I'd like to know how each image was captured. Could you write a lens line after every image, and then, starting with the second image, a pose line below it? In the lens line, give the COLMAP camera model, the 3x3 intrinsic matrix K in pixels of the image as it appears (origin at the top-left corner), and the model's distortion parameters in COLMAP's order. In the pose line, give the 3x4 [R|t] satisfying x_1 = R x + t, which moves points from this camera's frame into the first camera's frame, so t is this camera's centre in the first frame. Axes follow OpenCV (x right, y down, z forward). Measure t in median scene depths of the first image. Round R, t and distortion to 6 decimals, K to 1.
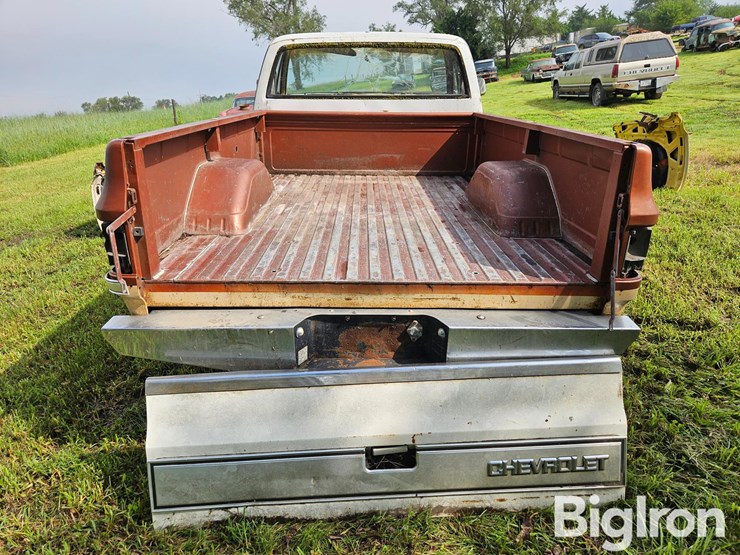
lens RADIAL K [[500.1, 0, 373.6], [0, 500.1, 271.1], [0, 0, 1]] dist [0.060030, -0.047786]
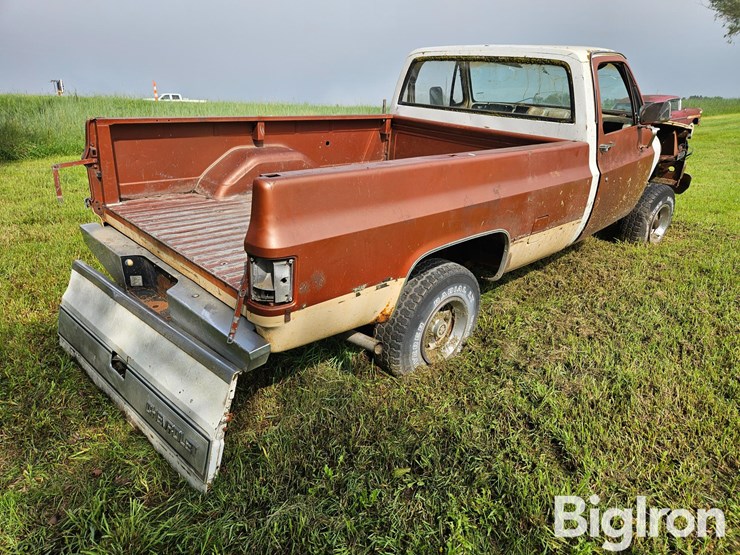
lens RADIAL K [[500.1, 0, 371.4], [0, 500.1, 273.2], [0, 0, 1]] dist [0.060030, -0.047786]
pose [[0.688248, 0.305652, -0.657945, 1.293052], [-0.300126, 0.945628, 0.125347, -0.239731], [0.660484, 0.111196, 0.742561, 0.376590]]
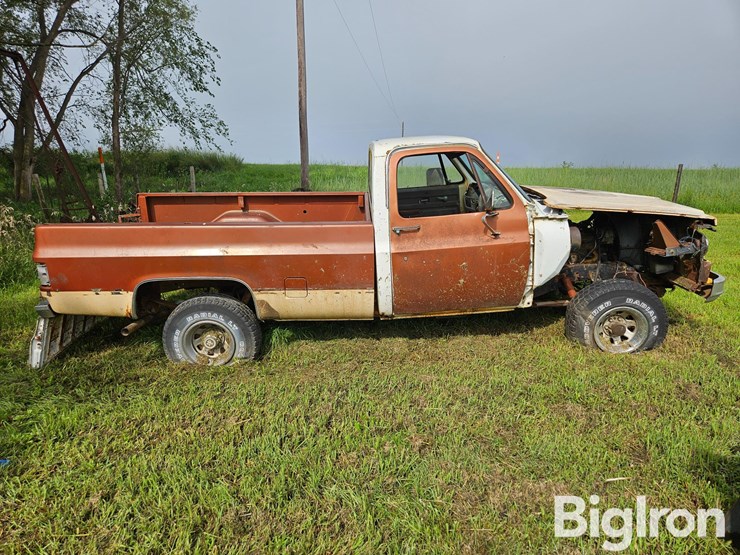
lens RADIAL K [[500.1, 0, 371.5], [0, 500.1, 277.8], [0, 0, 1]] dist [0.060030, -0.047786]
pose [[0.004882, 0.289128, -0.957278, 2.527911], [-0.334751, 0.902531, 0.270886, -1.050730], [0.942294, 0.319128, 0.101192, 2.067216]]
